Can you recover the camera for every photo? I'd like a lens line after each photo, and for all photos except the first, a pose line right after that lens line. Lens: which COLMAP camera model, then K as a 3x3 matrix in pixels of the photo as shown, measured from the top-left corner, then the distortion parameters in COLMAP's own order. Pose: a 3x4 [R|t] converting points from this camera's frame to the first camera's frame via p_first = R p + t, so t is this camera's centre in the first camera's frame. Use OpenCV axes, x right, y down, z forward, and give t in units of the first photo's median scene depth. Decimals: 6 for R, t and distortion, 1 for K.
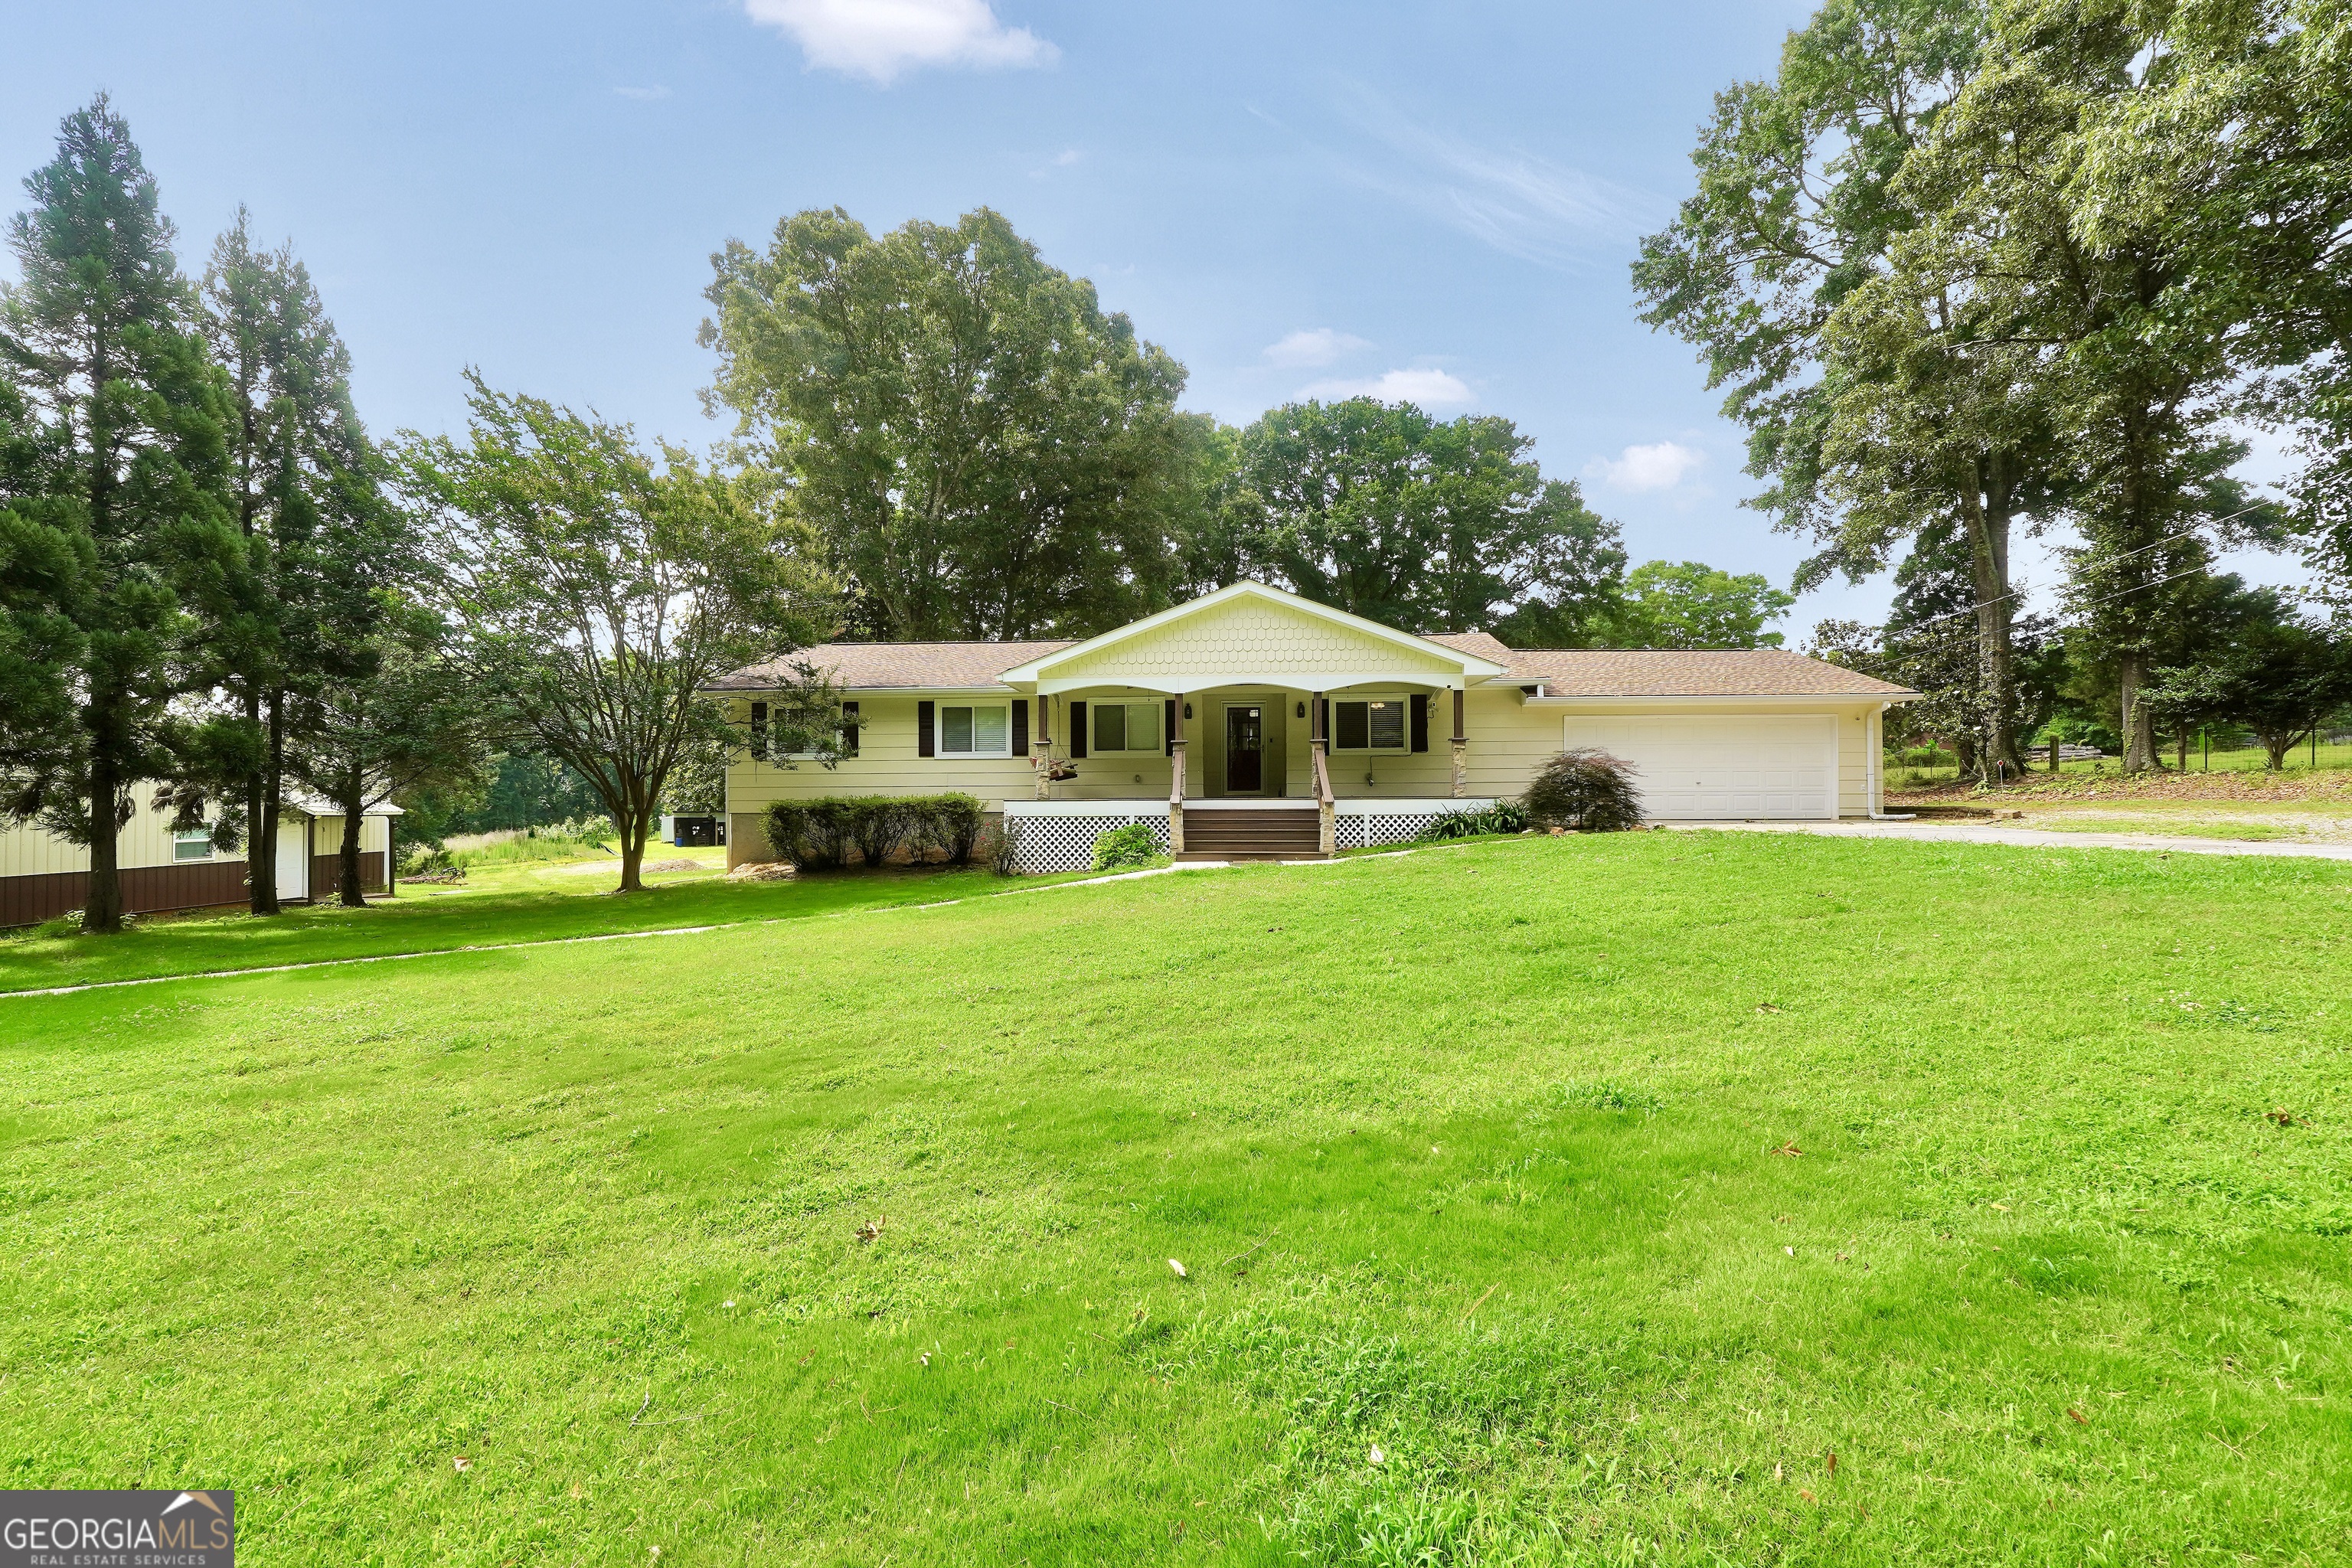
lens RADIAL K [[990.2, 0, 1163.5], [0, 990.2, 792.8], [0, 0, 1]] dist [-0.002060, 0.001598]
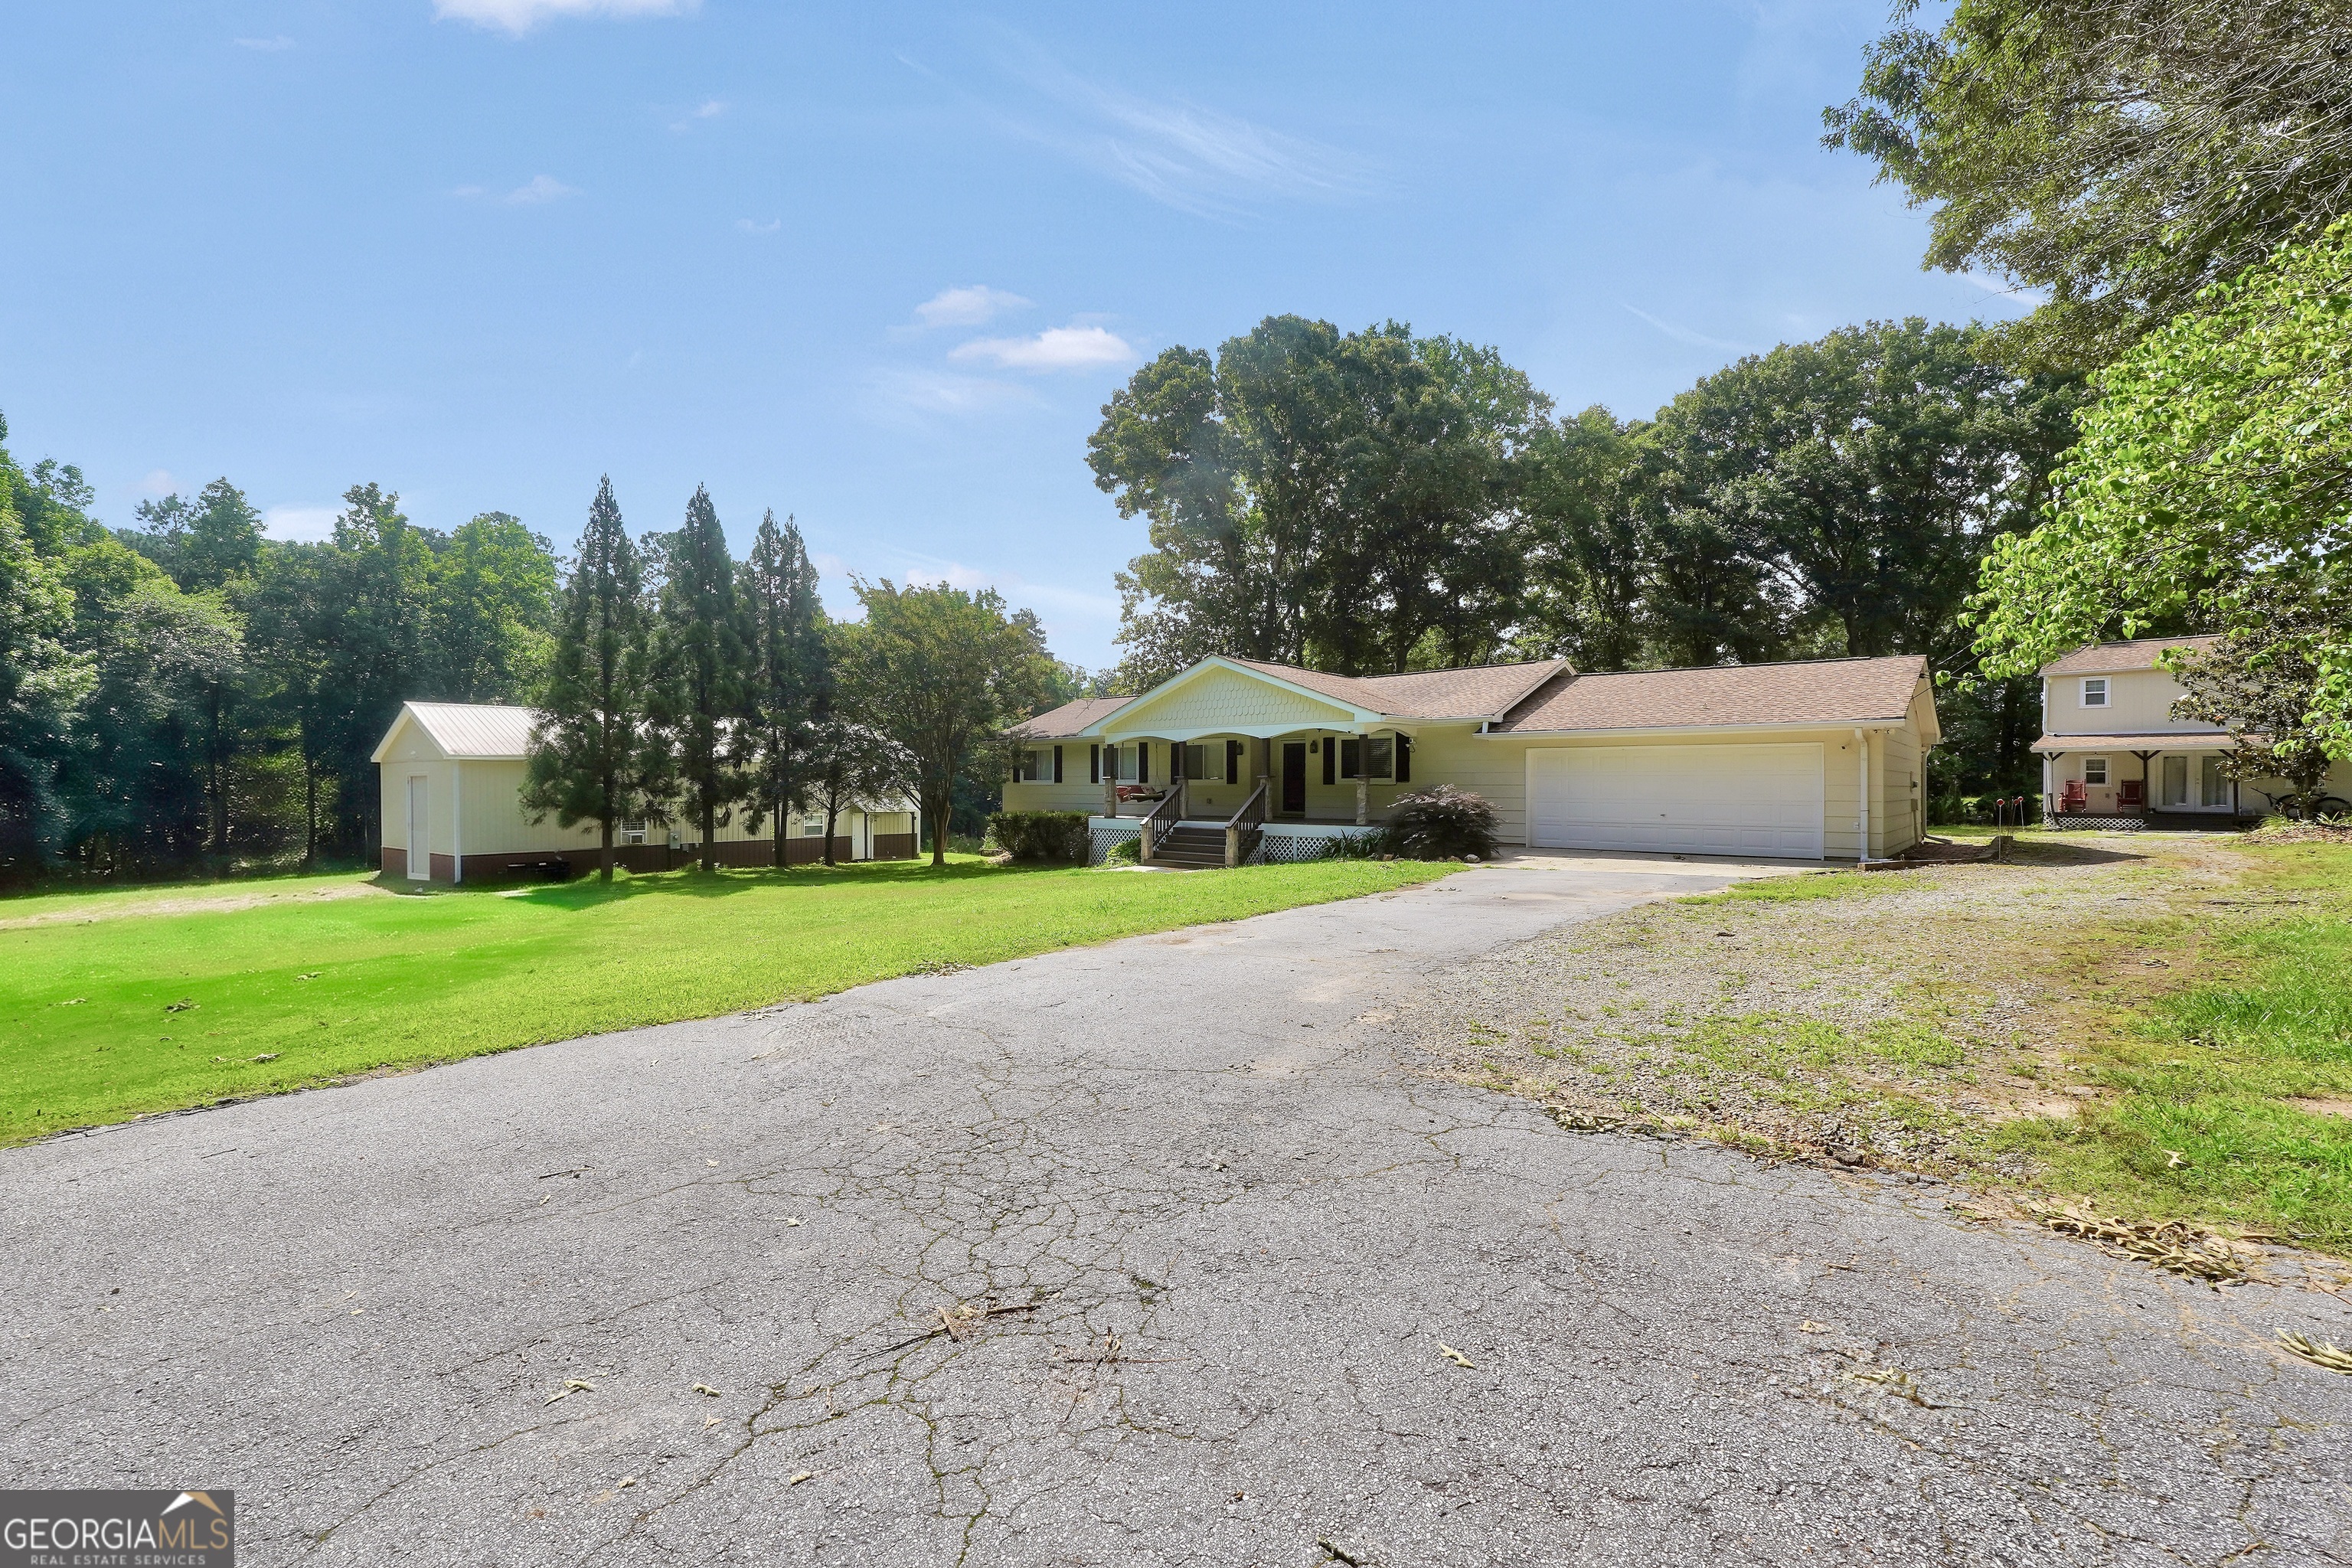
lens RADIAL K [[990.2, 0, 1162.6], [0, 990.2, 776.1], [0, 0, 1]] dist [-0.002060, 0.001598]
pose [[0.791766, 0.000610, -0.610824, 0.757702], [-0.002546, 0.999994, -0.002301, -0.045795], [0.610819, 0.003377, 0.791763, -0.080509]]
